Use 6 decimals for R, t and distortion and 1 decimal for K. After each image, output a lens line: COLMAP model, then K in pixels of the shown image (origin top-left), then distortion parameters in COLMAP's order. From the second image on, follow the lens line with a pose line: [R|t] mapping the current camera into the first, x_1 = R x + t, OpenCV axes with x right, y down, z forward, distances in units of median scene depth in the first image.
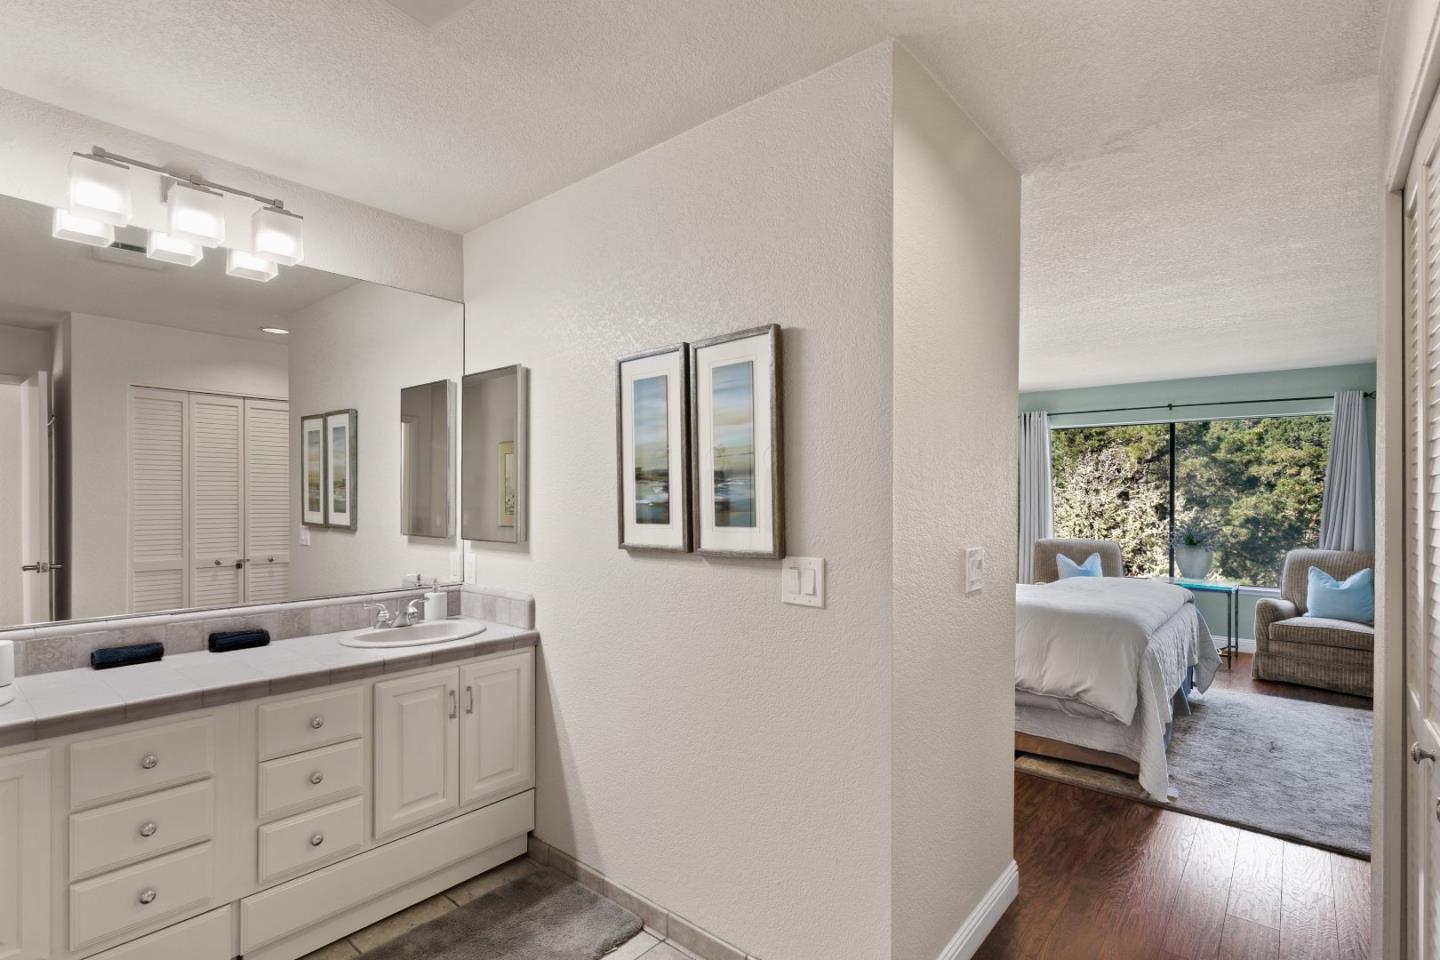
lens RADIAL K [[688.4, 0, 724.0], [0, 688.4, 490.6], [0, 0, 1]] dist [-0.002279, -0.000201]
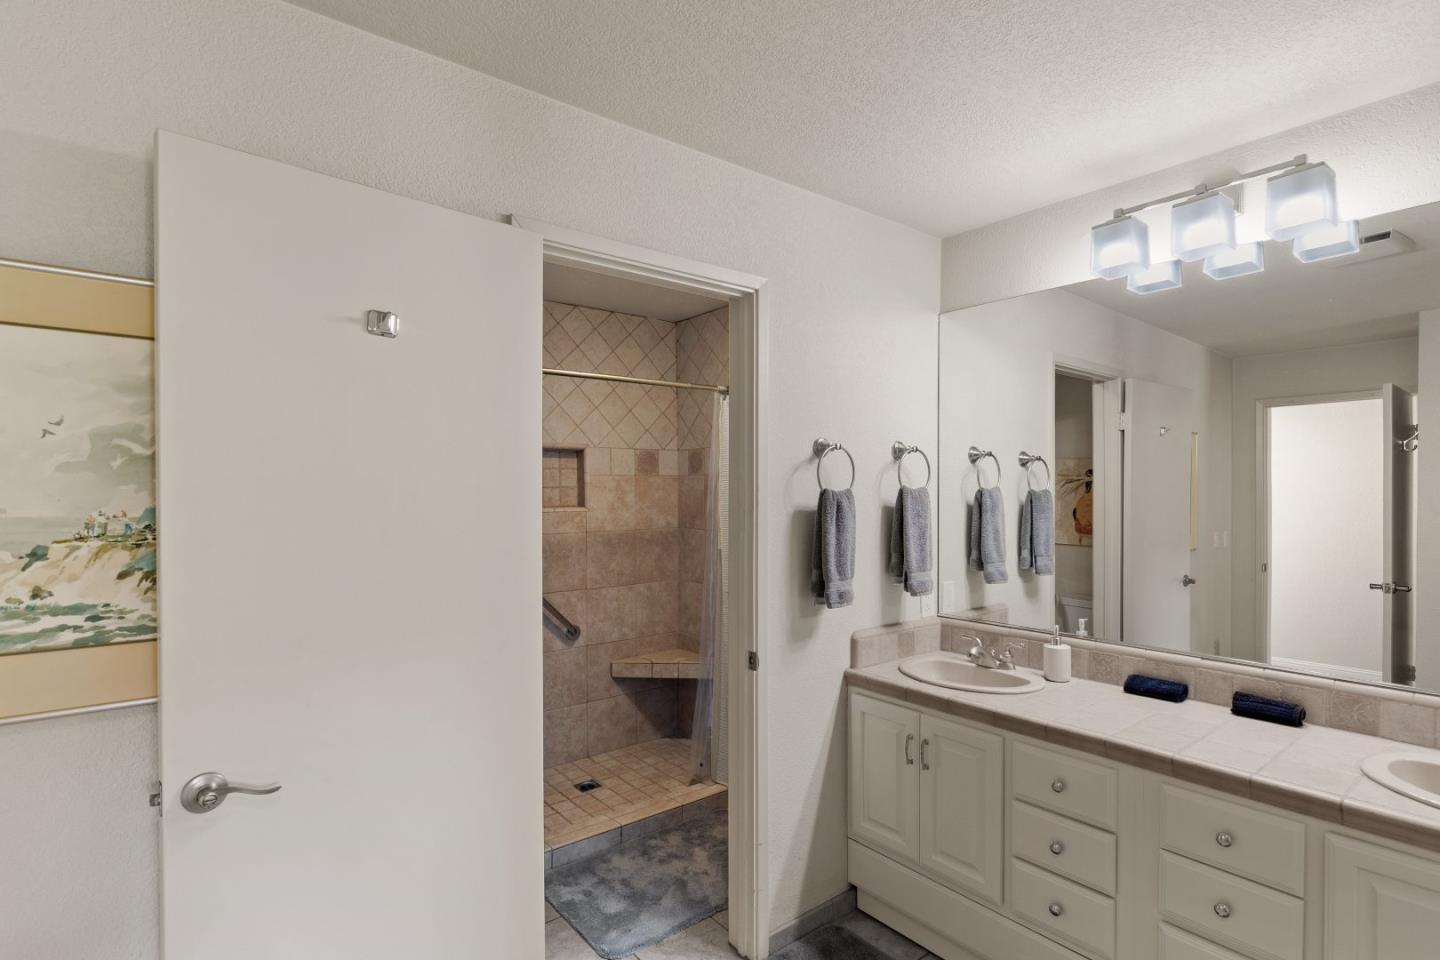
lens RADIAL K [[688.4, 0, 724.3], [0, 688.4, 493.4], [0, 0, 1]] dist [-0.002279, -0.000201]
pose [[-0.189017, -0.002754, -0.981970, 0.252637], [0.008716, 0.999952, -0.004482, -0.048841], [0.981935, -0.009406, -0.188984, 0.552361]]
